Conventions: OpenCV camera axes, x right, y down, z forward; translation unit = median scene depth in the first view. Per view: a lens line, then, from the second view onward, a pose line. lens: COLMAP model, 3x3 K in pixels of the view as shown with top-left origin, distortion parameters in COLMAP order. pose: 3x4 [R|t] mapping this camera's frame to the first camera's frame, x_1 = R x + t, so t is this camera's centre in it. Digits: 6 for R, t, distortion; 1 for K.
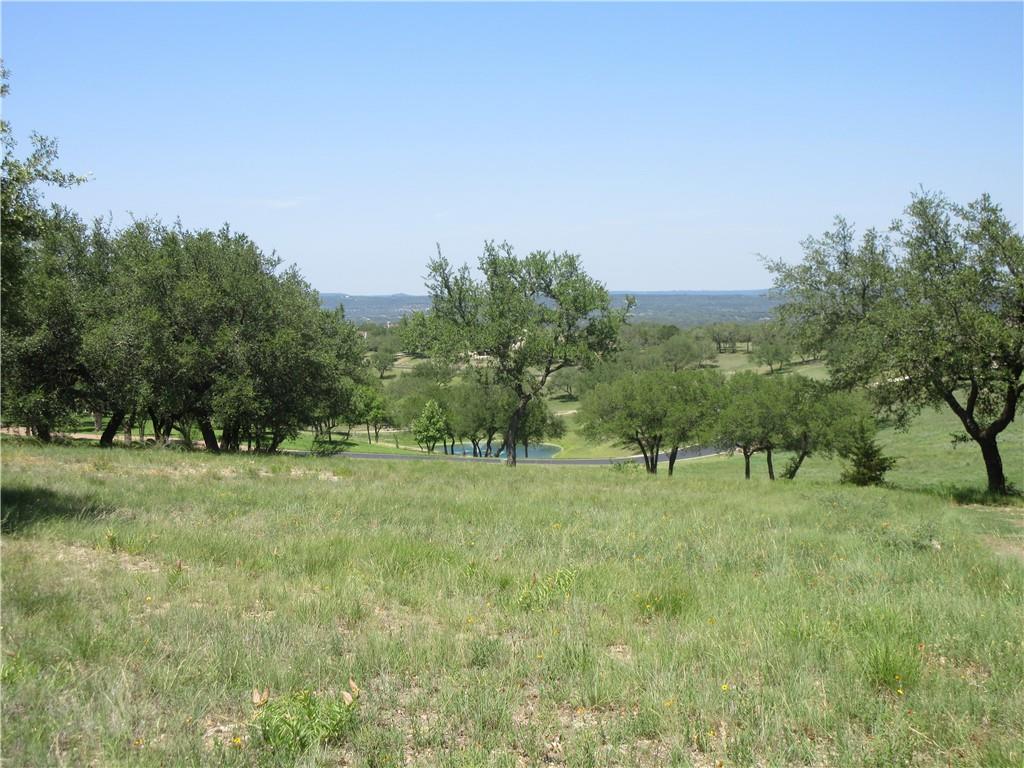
lens RADIAL K [[1209.8, 0, 516.1], [0, 1209.8, 386.4], [0, 0, 1]] dist [0.022418, 0.000000]
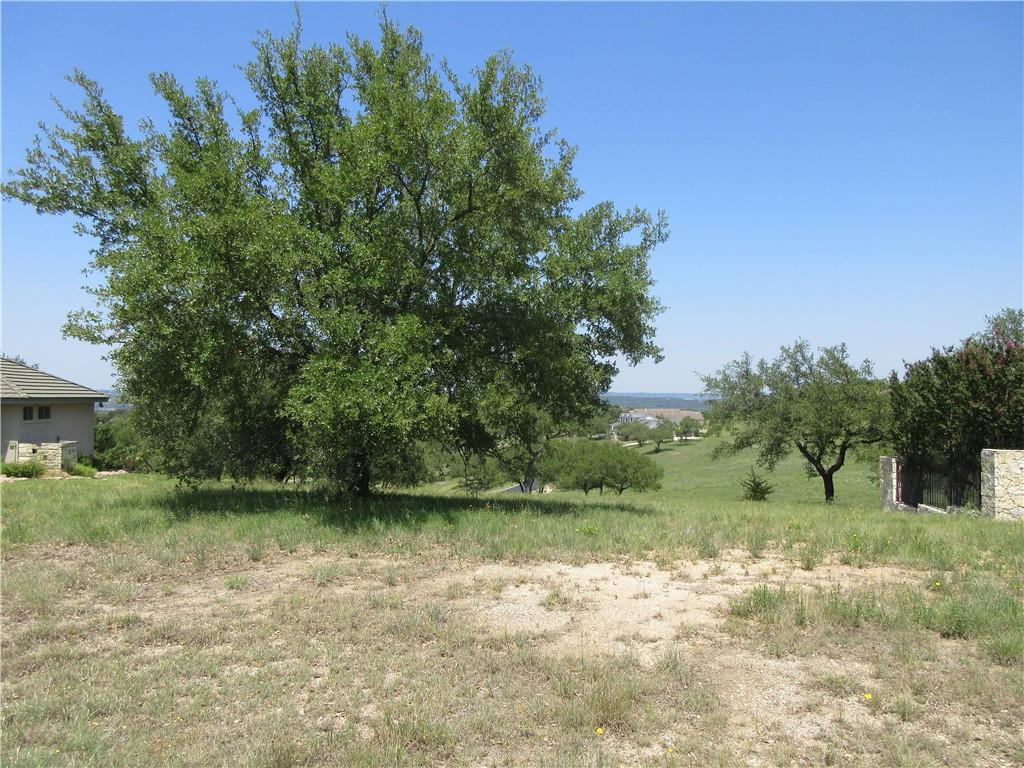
lens RADIAL K [[769.8, 0, 514.9], [0, 769.8, 385.5], [0, 0, 1]] dist [0.016071, -0.011577]
pose [[0.977997, 0.017610, 0.207876, -0.236369], [0.000288, 0.996316, -0.085760, 0.006165], [-0.208621, 0.083933, 0.974388, -0.031398]]
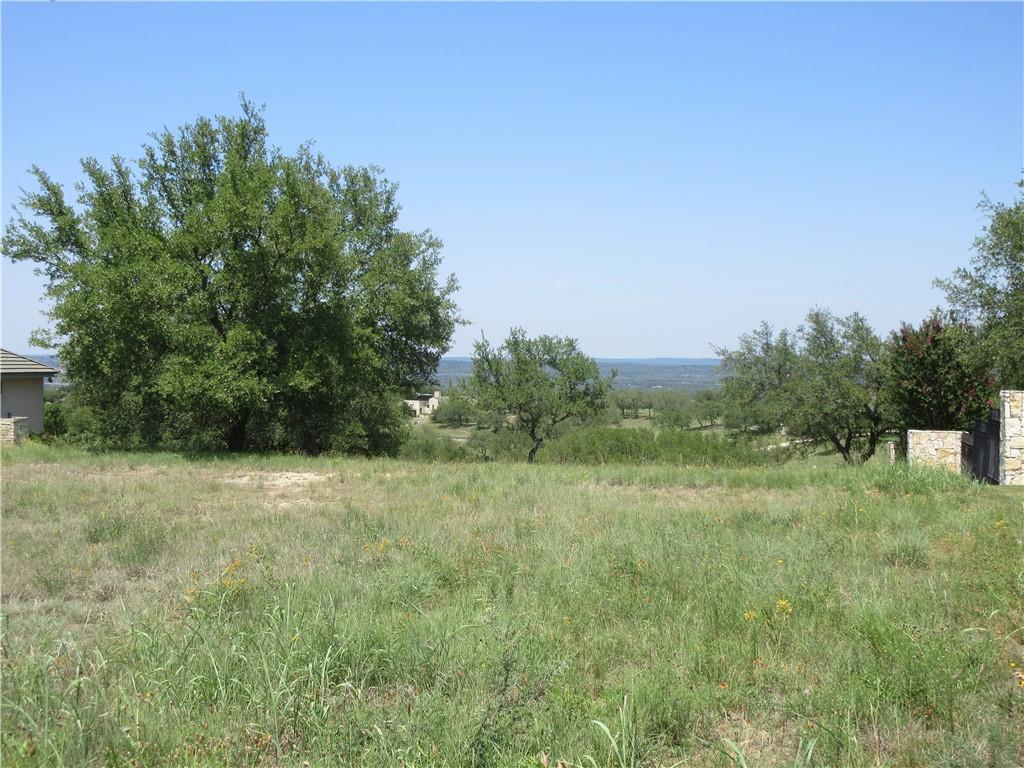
lens RADIAL K [[1209.8, 0, 505.9], [0, 1209.8, 382.3], [0, 0, 1]] dist [0.022418, 0.000000]
pose [[0.996800, 0.015660, 0.078389, -0.136450], [-0.011161, 0.998283, -0.057508, 0.022707], [-0.079155, 0.056449, 0.995263, -0.380369]]
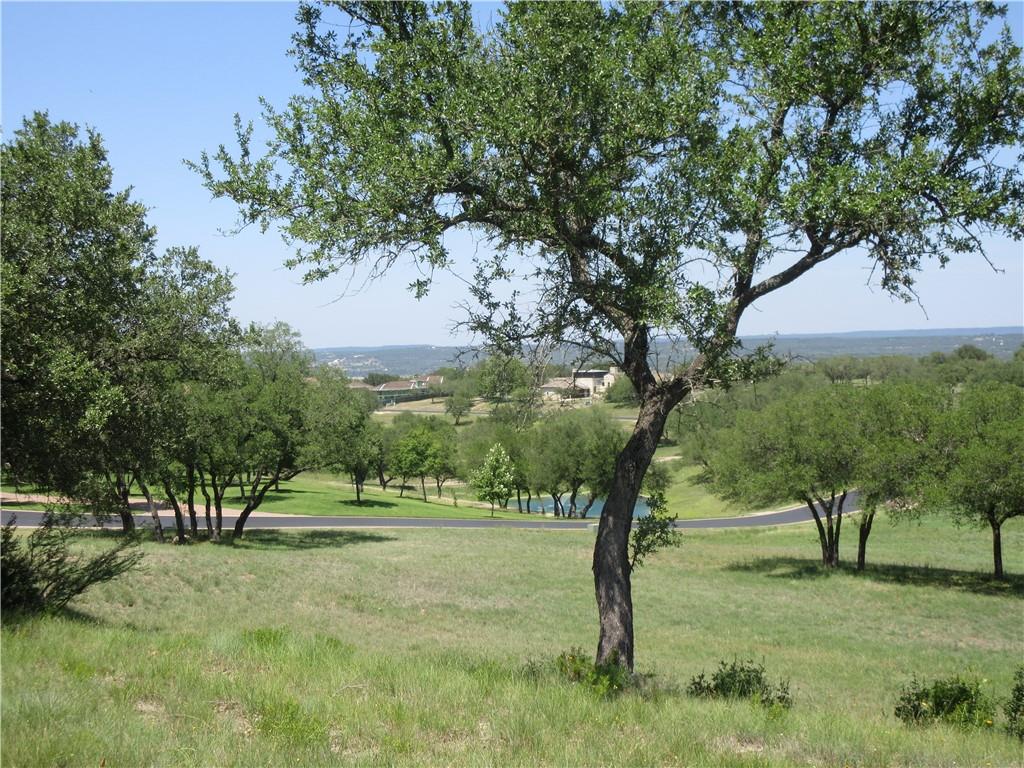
lens RADIAL K [[1209.8, 0, 511.1], [0, 1209.8, 384.6], [0, 0, 1]] dist [0.022418, 0.000000]
pose [[0.996965, -0.019198, -0.075446, -0.005564], [0.016040, 0.998979, -0.042244, 0.017893], [0.076180, 0.040906, 0.996255, 0.708132]]
